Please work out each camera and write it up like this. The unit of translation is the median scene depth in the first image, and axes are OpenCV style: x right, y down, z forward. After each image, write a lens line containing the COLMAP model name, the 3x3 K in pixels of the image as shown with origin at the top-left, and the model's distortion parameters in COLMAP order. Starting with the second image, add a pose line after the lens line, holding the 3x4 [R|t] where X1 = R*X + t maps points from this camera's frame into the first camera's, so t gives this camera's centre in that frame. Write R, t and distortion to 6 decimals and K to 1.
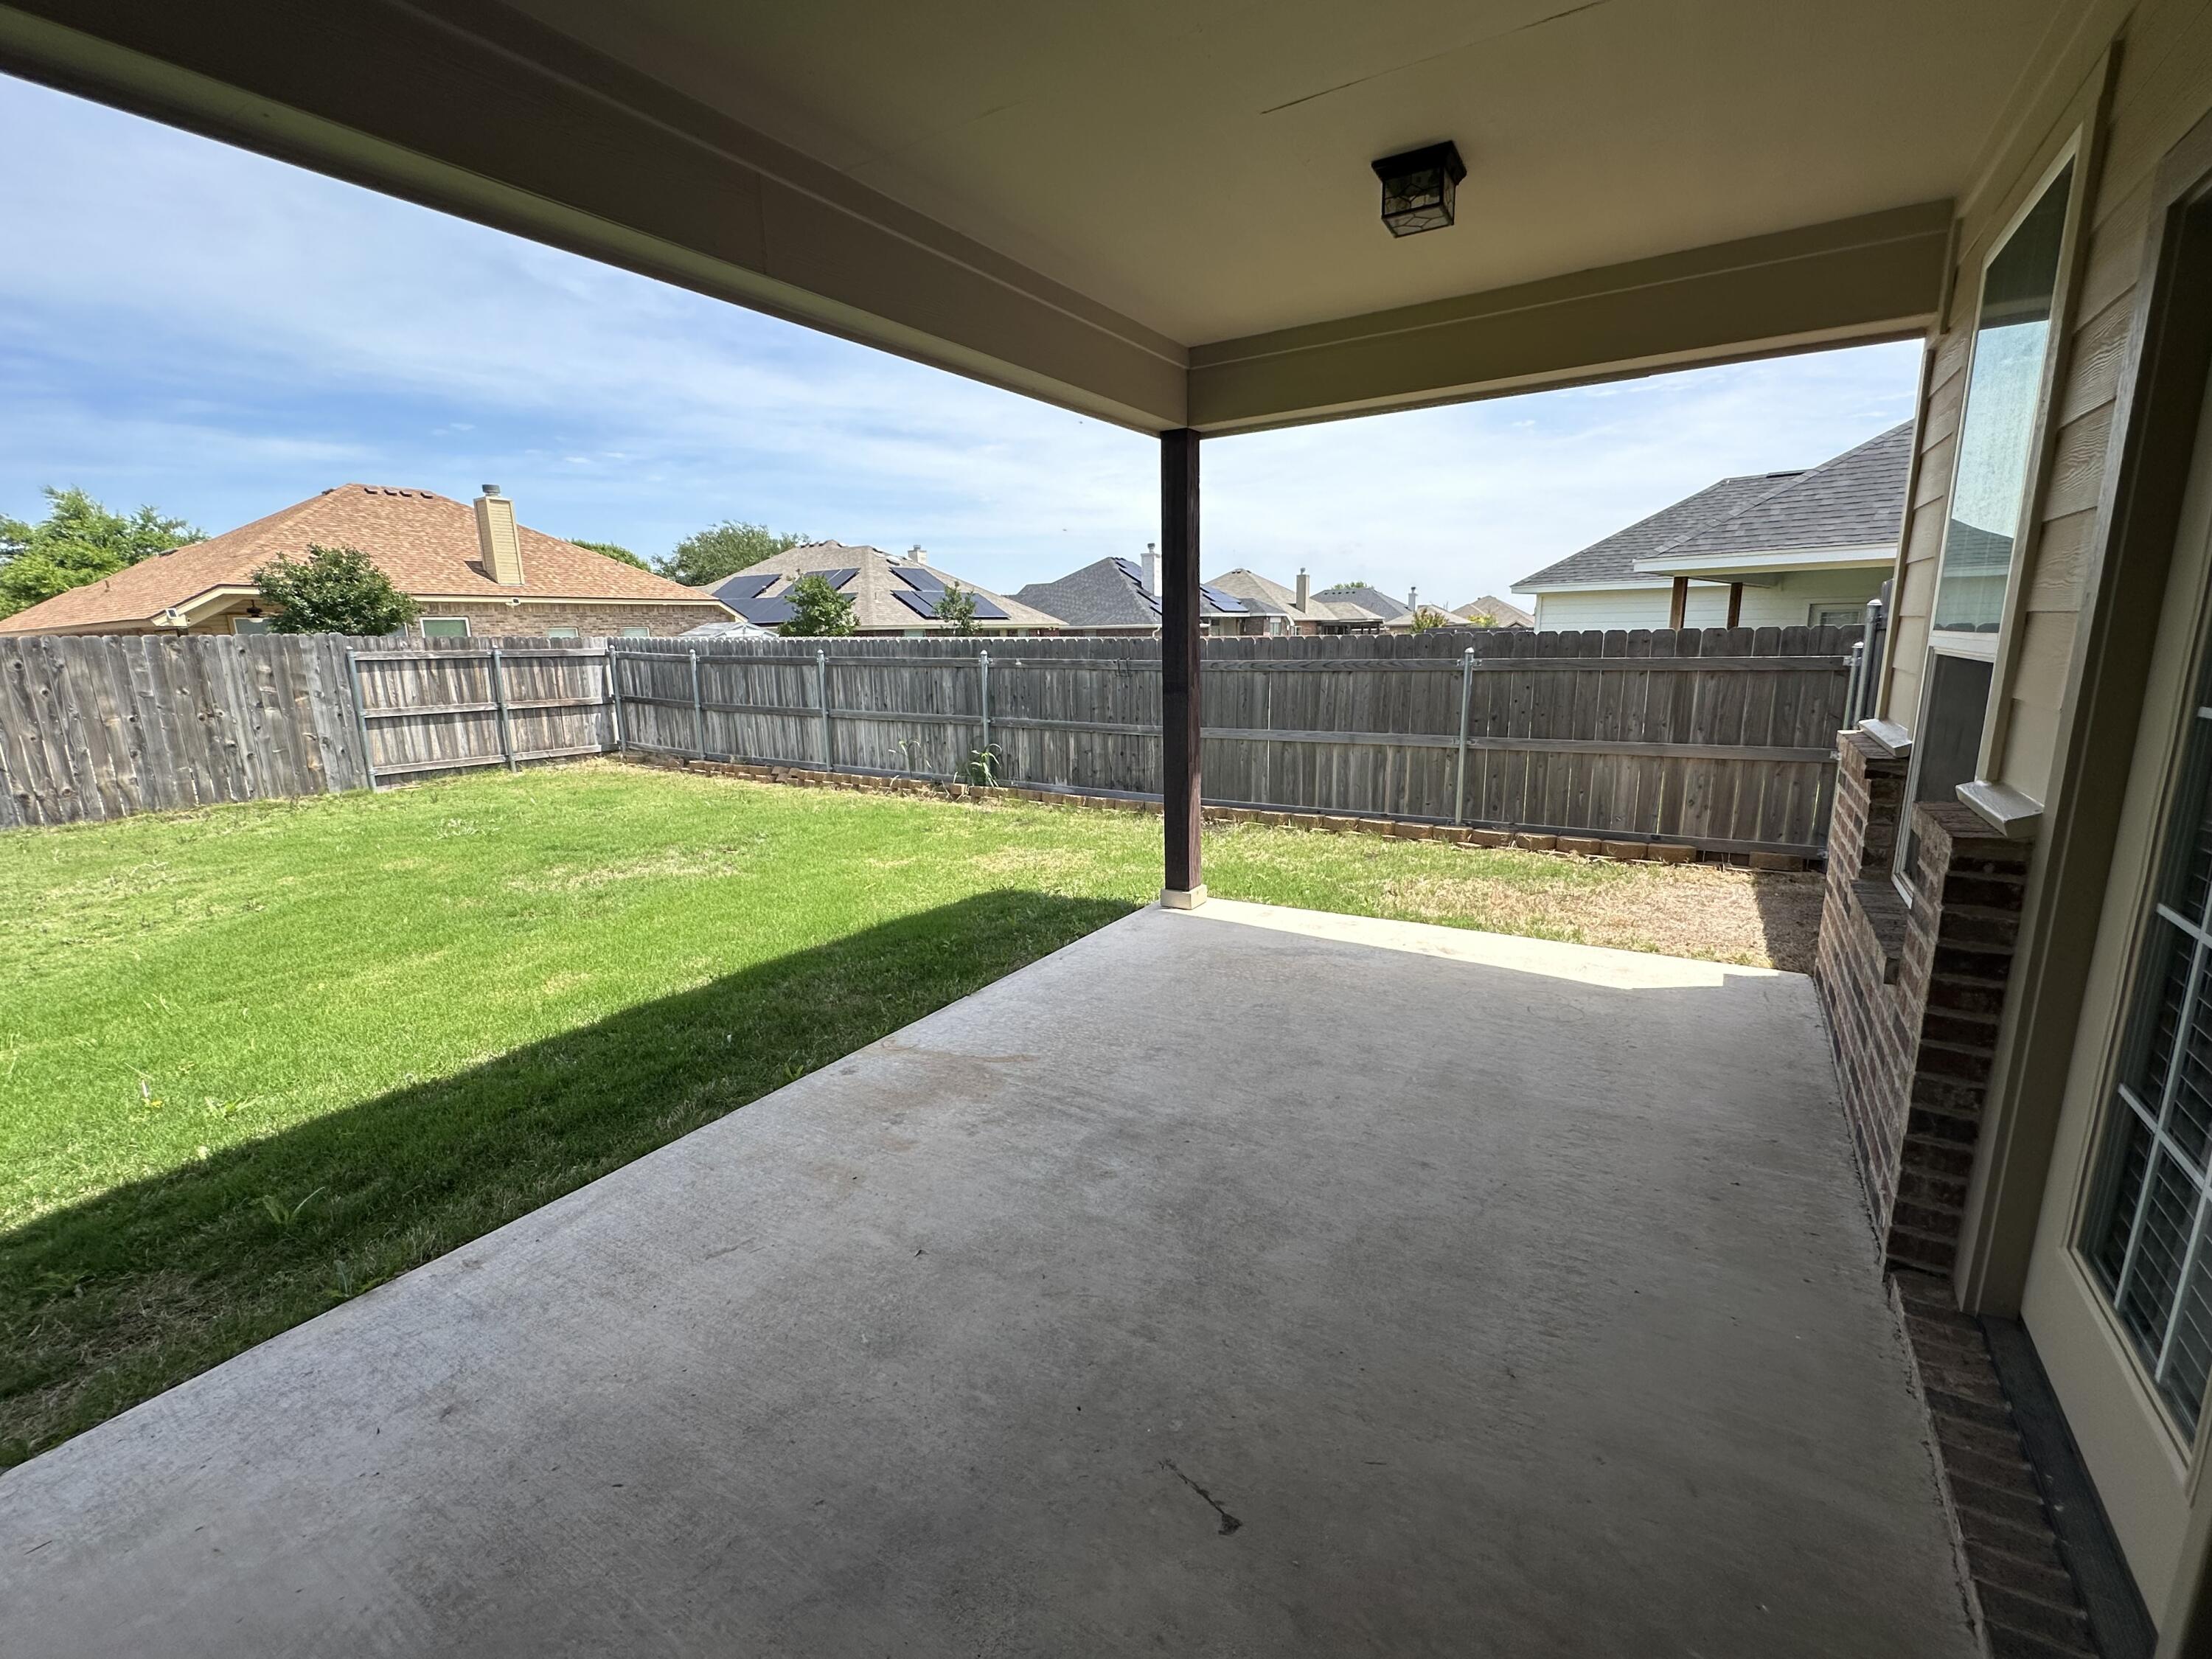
lens RADIAL K [[955.5, 0, 1105.7], [0, 955.5, 833.2], [0, 0, 1]] dist [-0.004716, 0.000388]
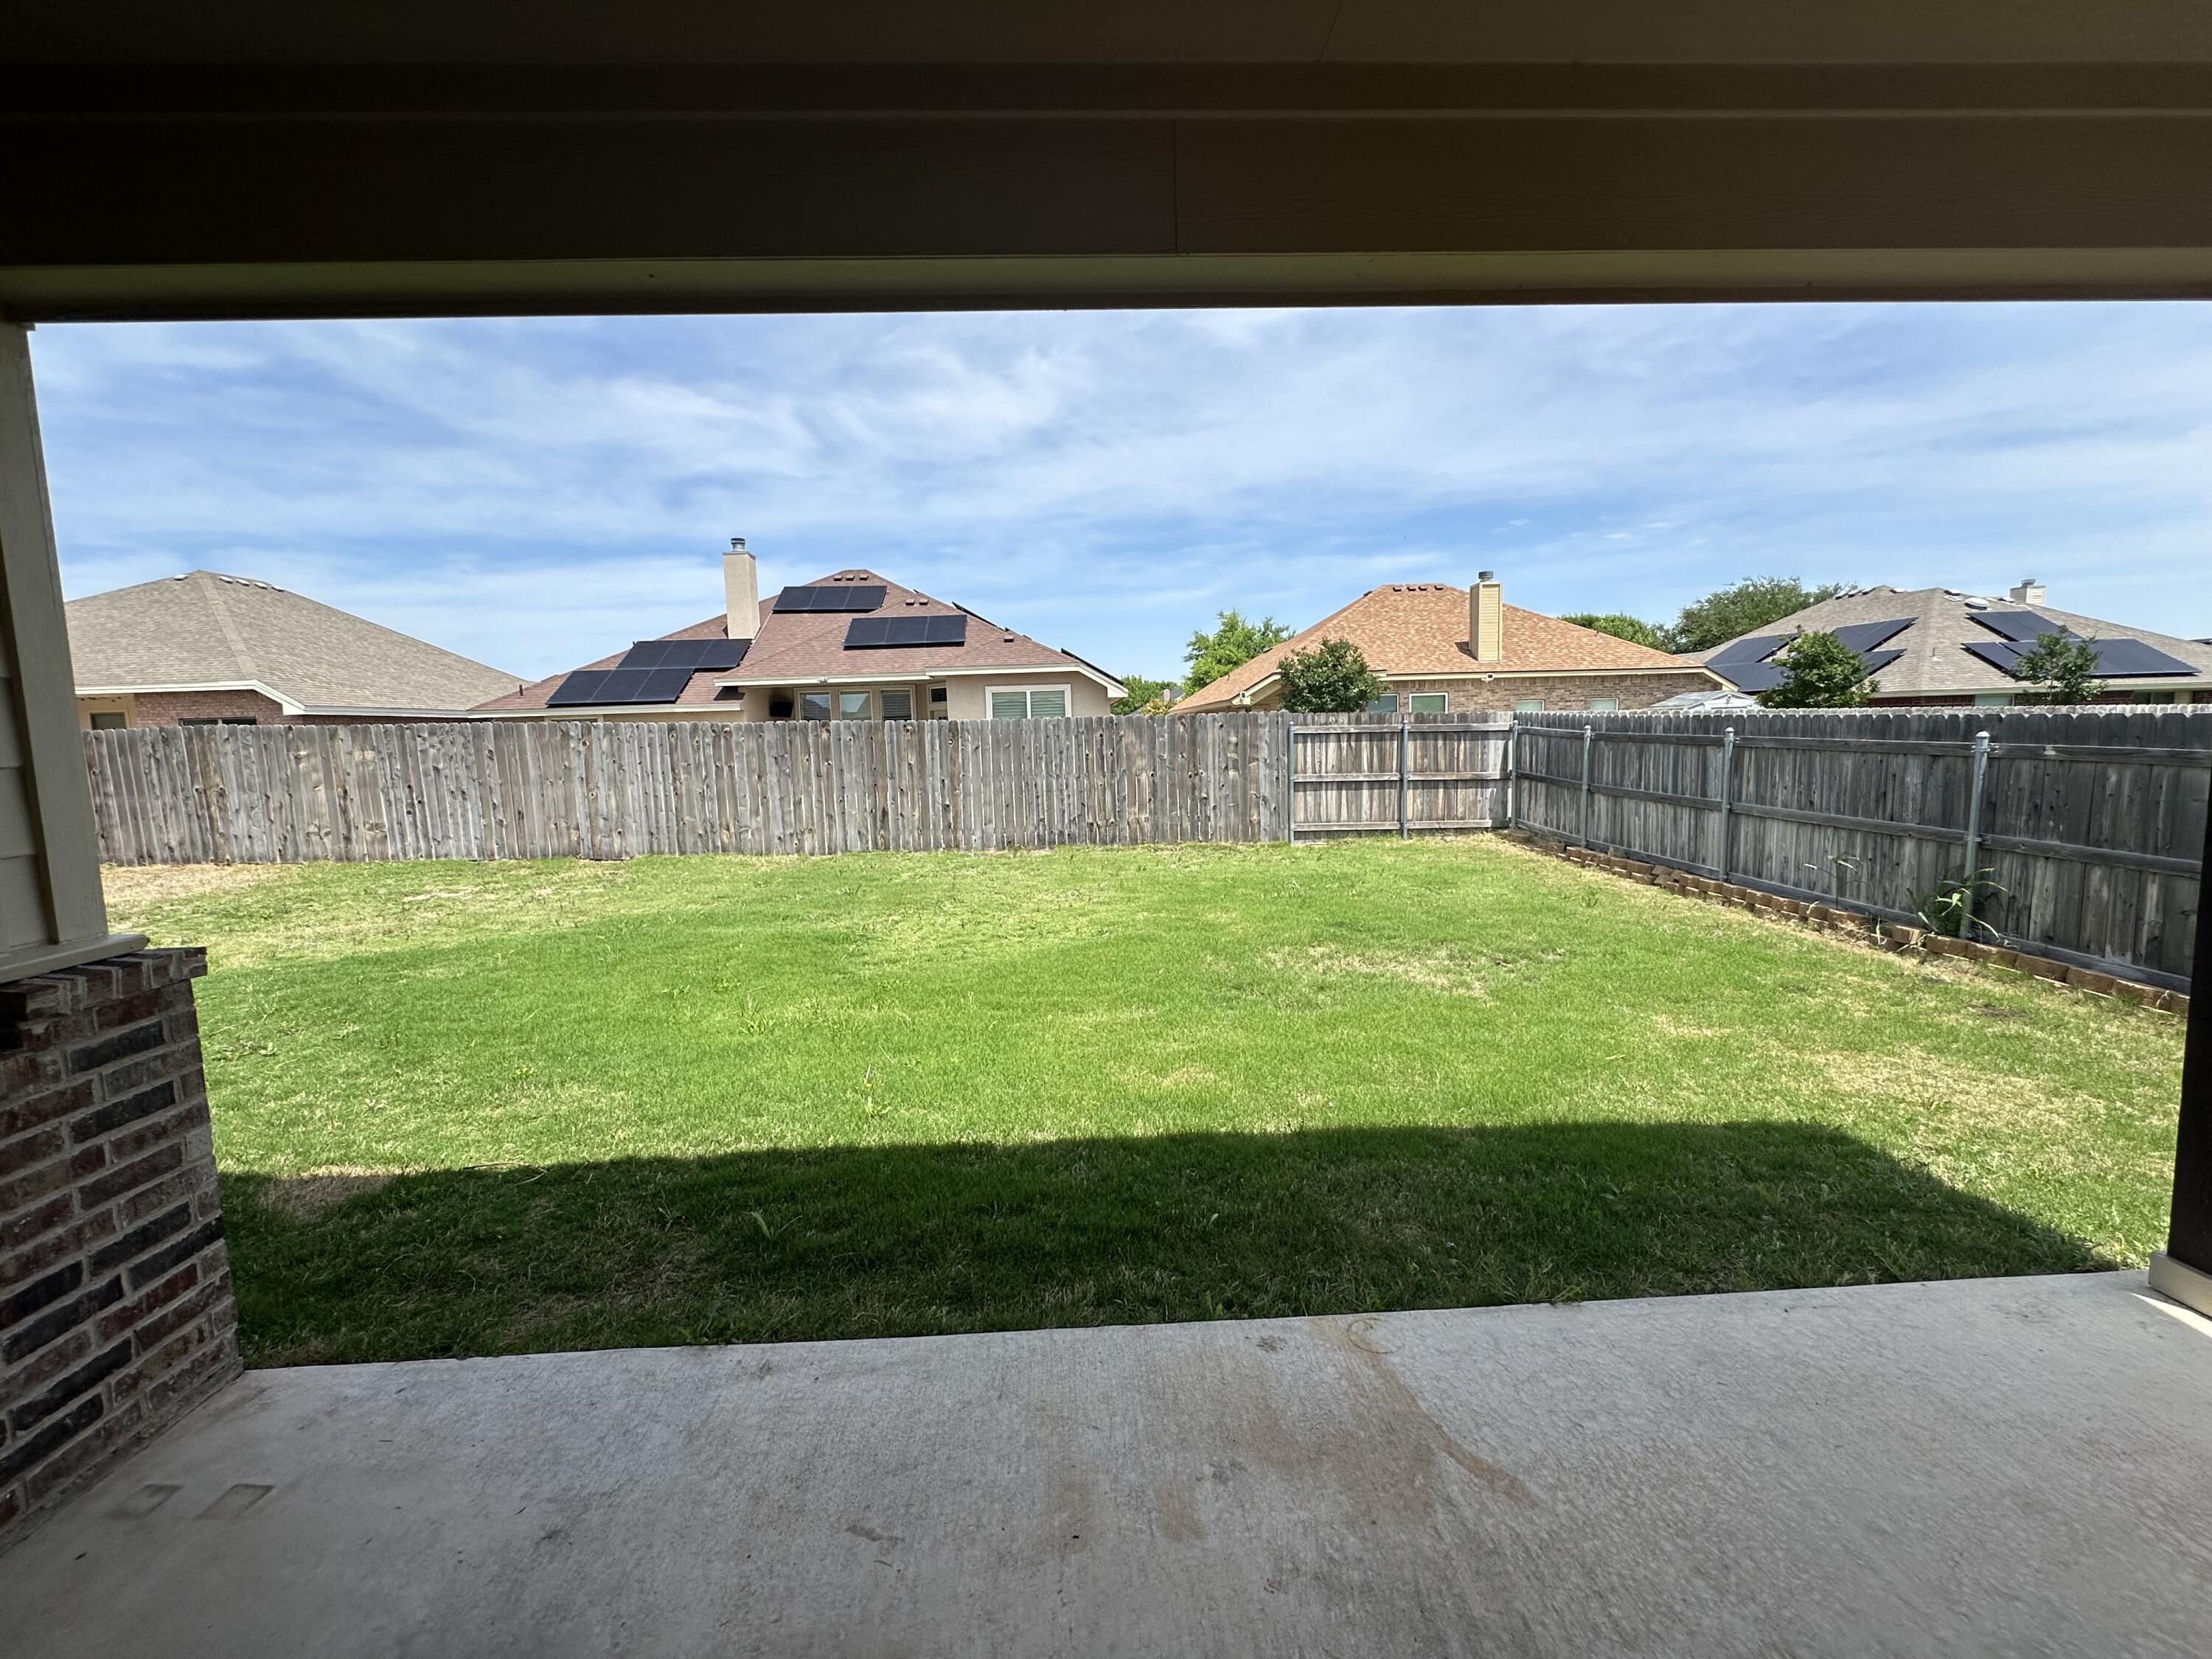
lens RADIAL K [[955.5, 0, 1105.7], [0, 955.5, 833.2], [0, 0, 1]] dist [-0.004716, 0.000388]
pose [[0.568773, 0.096184, -0.816851, 0.058461], [-0.153812, 0.988057, 0.009244, -0.032285], [0.807984, 0.120384, 0.576775, 0.133773]]
